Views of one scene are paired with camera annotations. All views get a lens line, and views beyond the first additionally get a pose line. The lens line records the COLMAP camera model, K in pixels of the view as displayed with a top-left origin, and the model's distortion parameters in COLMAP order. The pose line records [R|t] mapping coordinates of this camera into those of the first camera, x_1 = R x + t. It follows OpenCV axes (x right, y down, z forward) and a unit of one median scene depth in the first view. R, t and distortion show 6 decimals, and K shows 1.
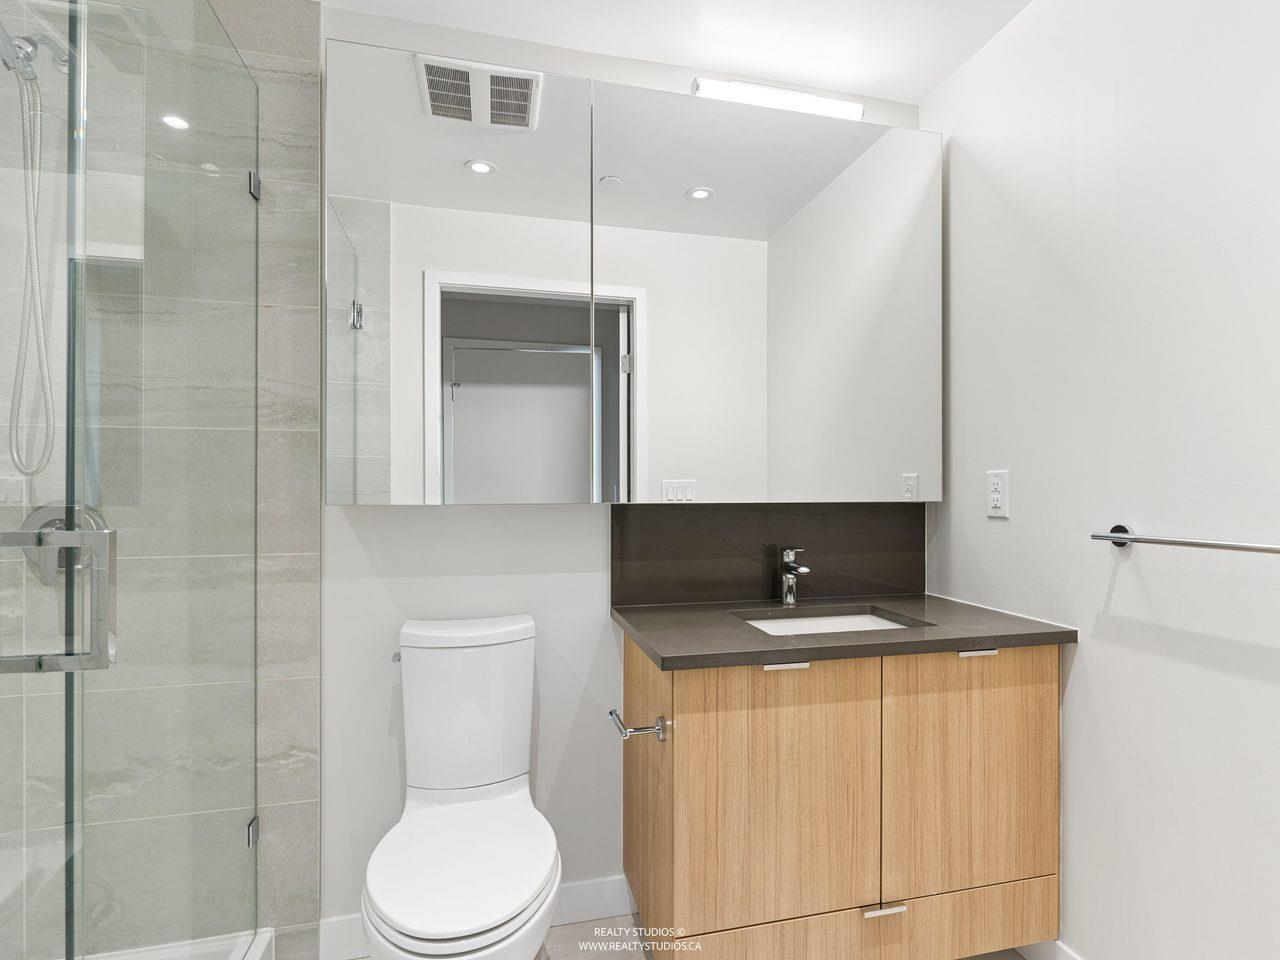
lens RADIAL K [[675.1, 0, 678.7], [0, 675.1, 484.0], [0, 0, 1]] dist [0.001102, -0.000112]
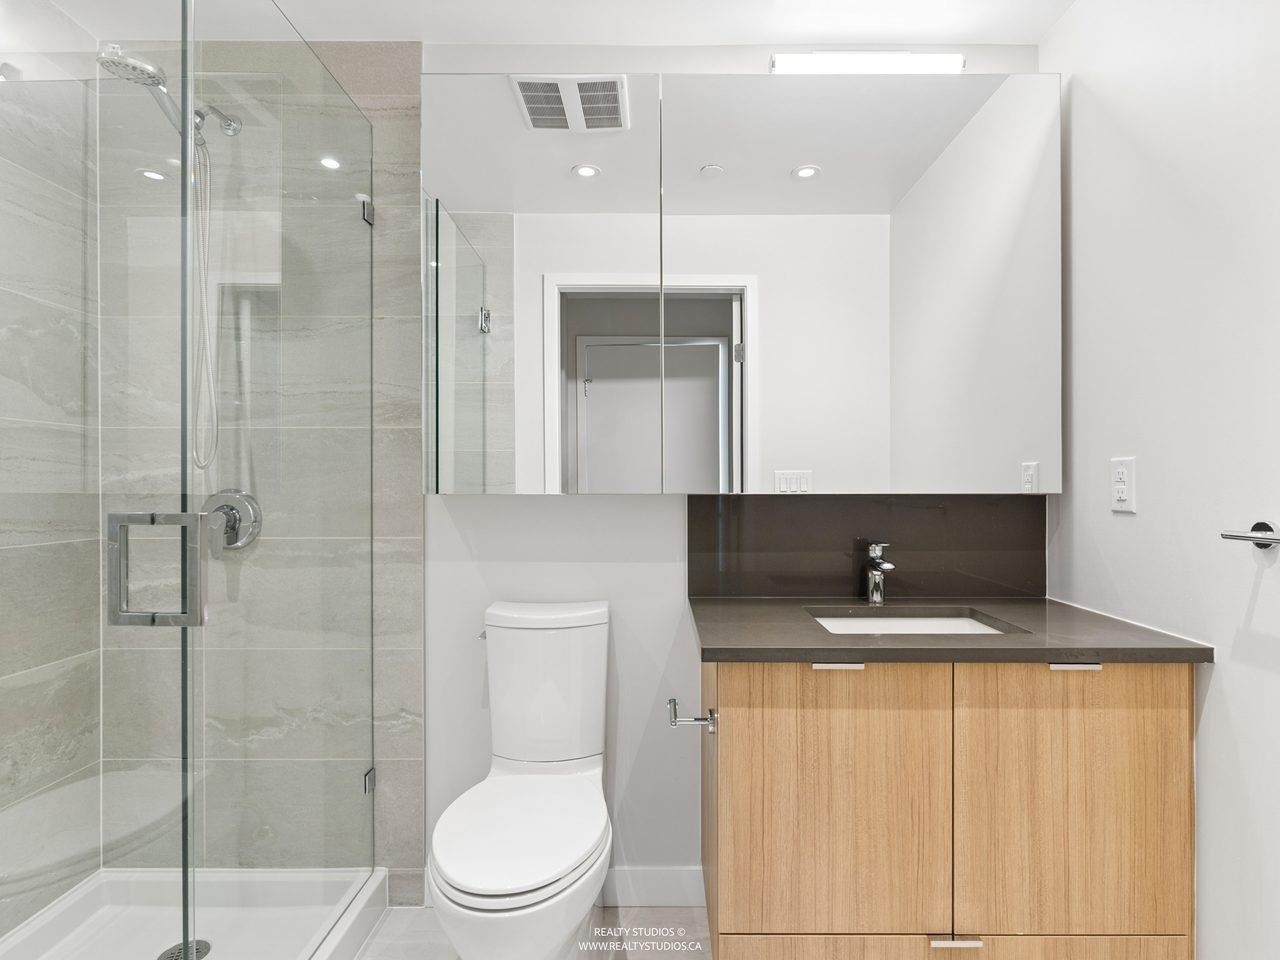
lens RADIAL K [[684.9, 0, 656.8], [0, 684.9, 477.8], [0, 0, 1]] dist [0.001153, -0.000422]
pose [[0.967460, -0.002008, -0.253015, 0.124534], [0.002704, 0.999993, 0.002400, 0.002260], [0.253009, -0.003006, 0.967459, 0.006550]]
